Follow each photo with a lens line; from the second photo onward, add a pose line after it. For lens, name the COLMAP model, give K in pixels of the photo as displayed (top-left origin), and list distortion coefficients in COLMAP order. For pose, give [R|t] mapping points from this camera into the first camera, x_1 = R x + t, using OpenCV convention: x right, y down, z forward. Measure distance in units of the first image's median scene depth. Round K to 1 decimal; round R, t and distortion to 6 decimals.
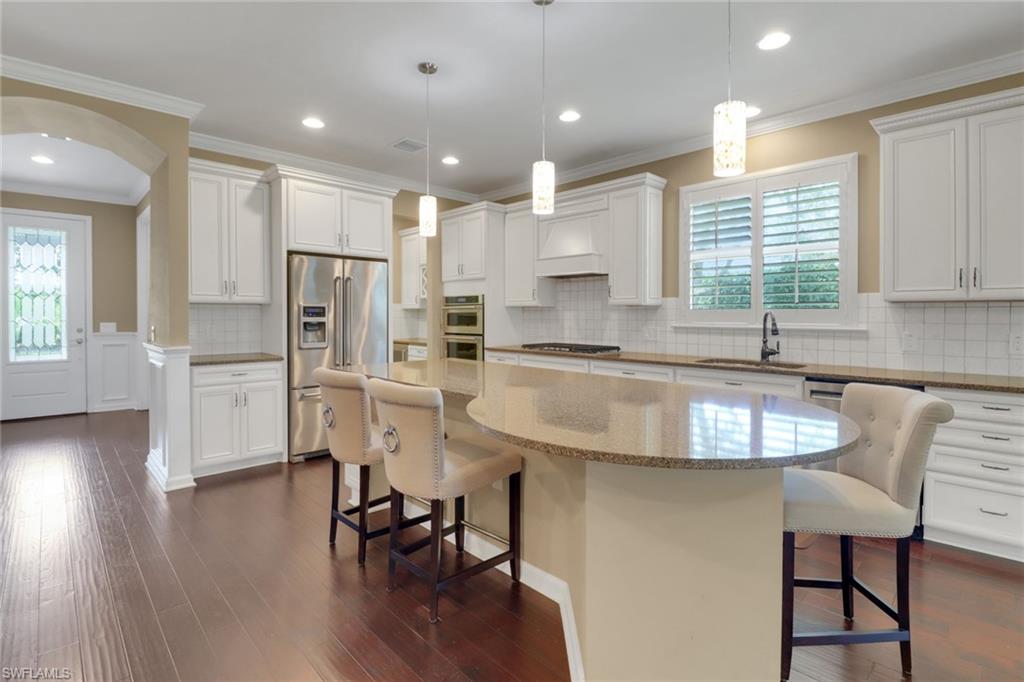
lens RADIAL K [[498.9, 0, 512.0], [0, 498.9, 341.0], [0, 0, 1]] dist [-0.010927, -0.000329]
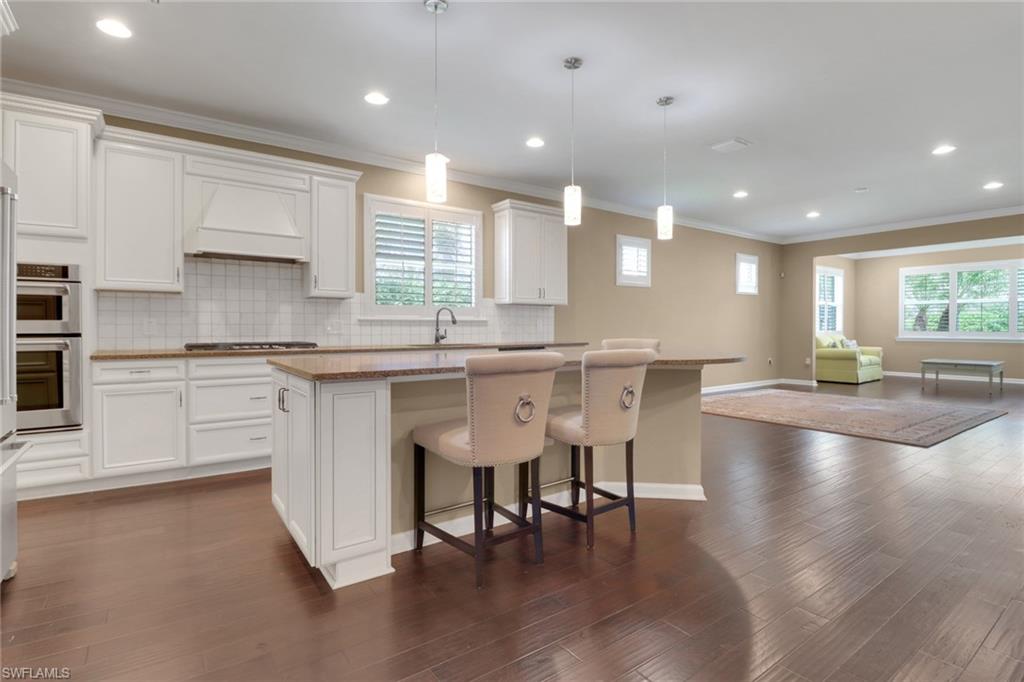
lens RADIAL K [[498.9, 0, 512.0], [0, 498.9, 341.0], [0, 0, 1]] dist [-0.010927, -0.000329]
pose [[0.128372, -0.028679, 0.991311, -0.719665], [0.052884, 0.998358, 0.022035, 0.011192], [-0.990315, 0.049596, 0.129678, 0.551227]]
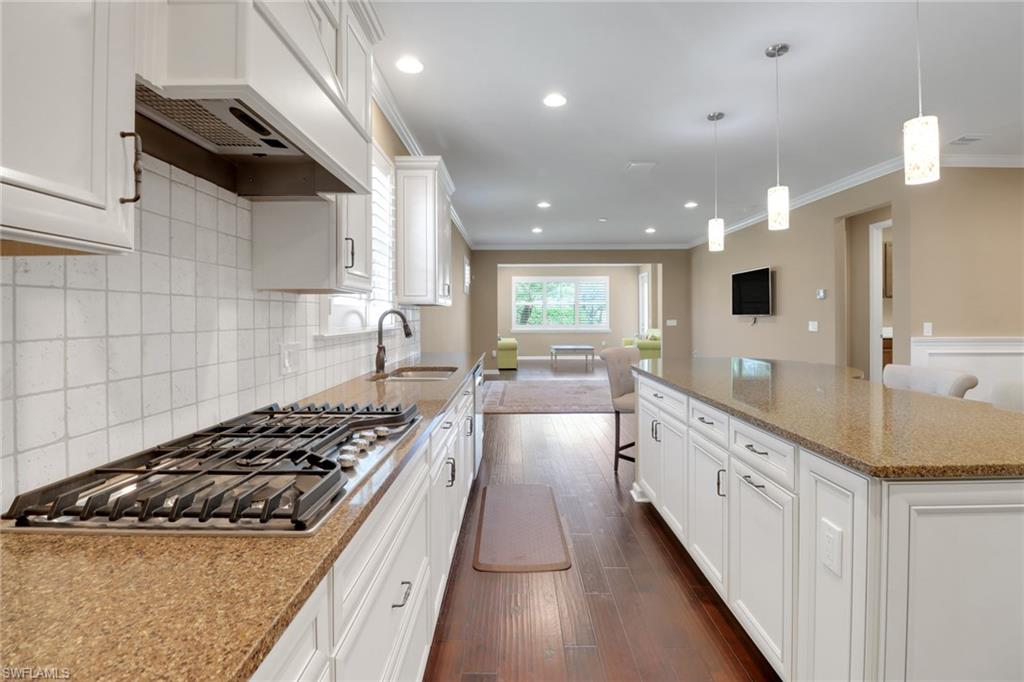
lens RADIAL K [[488.6, 0, 514.7], [0, 488.6, 315.8], [0, 0, 1]] dist [0.000103, -0.000080]
pose [[-0.735674, 0.001589, 0.677334, -0.168402], [0.039637, 0.998385, 0.040709, -0.065274], [-0.676175, 0.056796, -0.734548, 1.261682]]
